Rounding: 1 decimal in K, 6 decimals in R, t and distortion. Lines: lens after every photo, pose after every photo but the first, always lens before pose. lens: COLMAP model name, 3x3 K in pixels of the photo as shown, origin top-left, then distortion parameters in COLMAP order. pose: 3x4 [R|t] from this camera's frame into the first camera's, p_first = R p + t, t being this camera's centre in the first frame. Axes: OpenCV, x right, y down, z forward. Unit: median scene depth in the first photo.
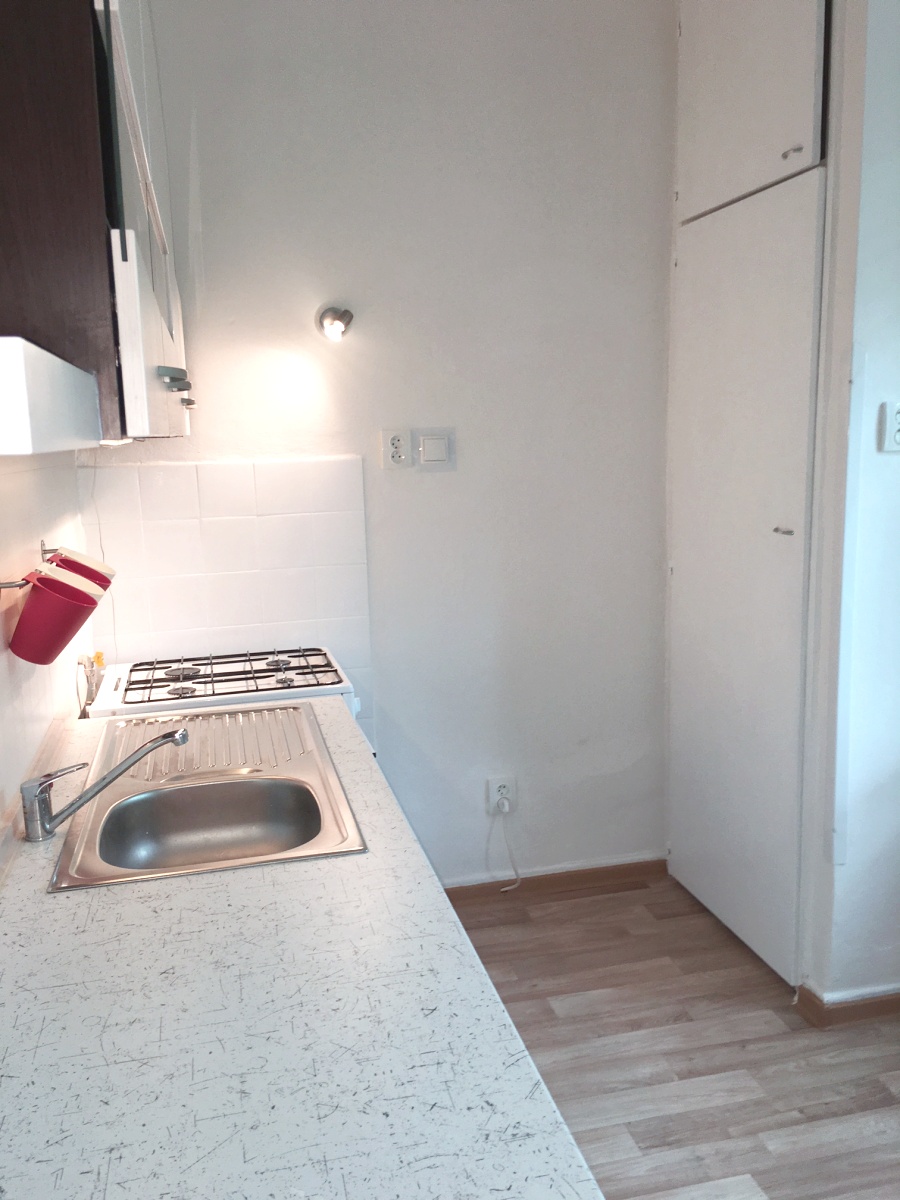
lens RADIAL K [[1020.0, 0, 443.9], [0, 1020.0, 594.5], [0, 0, 1]] dist [0.066144, -0.104528]
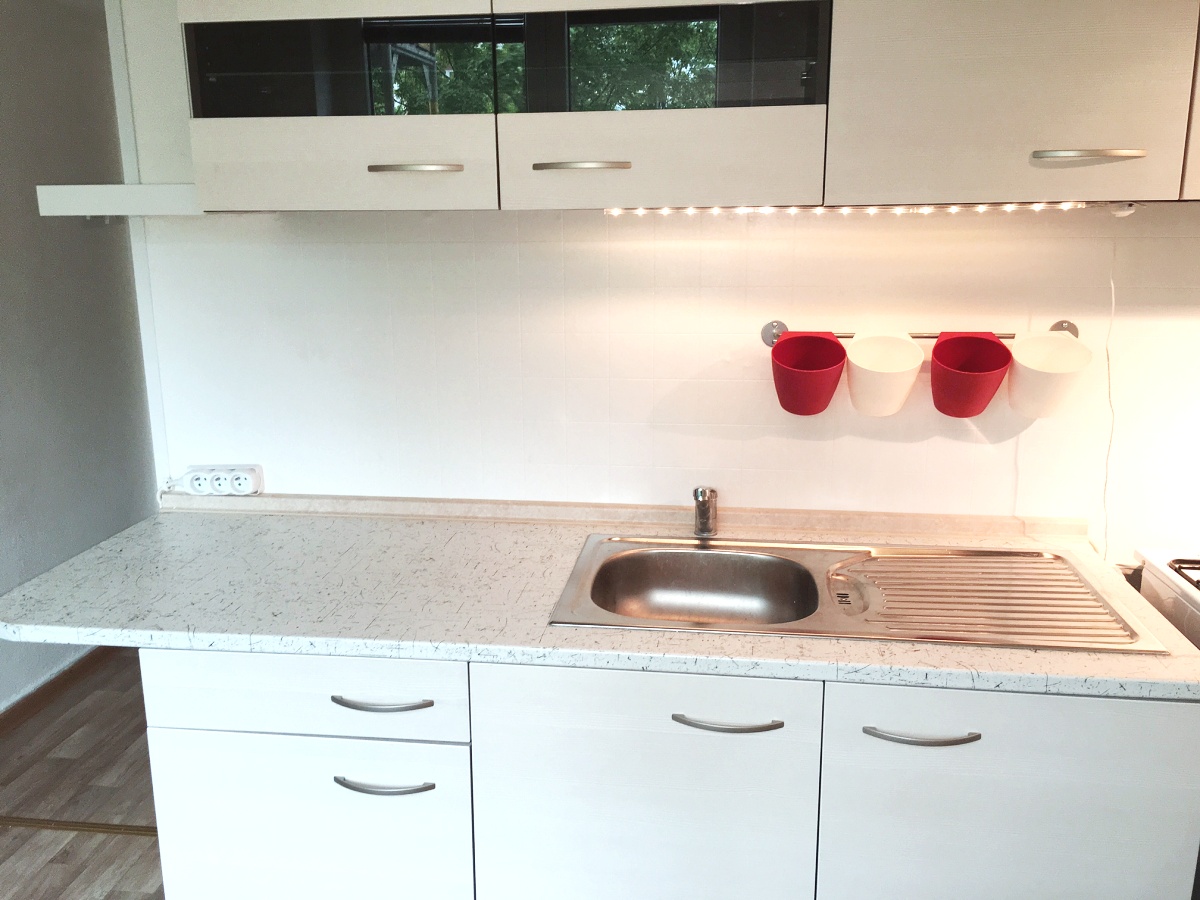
lens RADIAL K [[1020.0, 0, 594.6], [0, 1020.0, 459.2], [0, 0, 1]] dist [0.066144, -0.104528]
pose [[-0.354833, 0.253948, -0.899780, 0.411580], [-0.130572, 0.939511, 0.316654, -0.122618], [0.925767, 0.229845, -0.300212, 0.688211]]
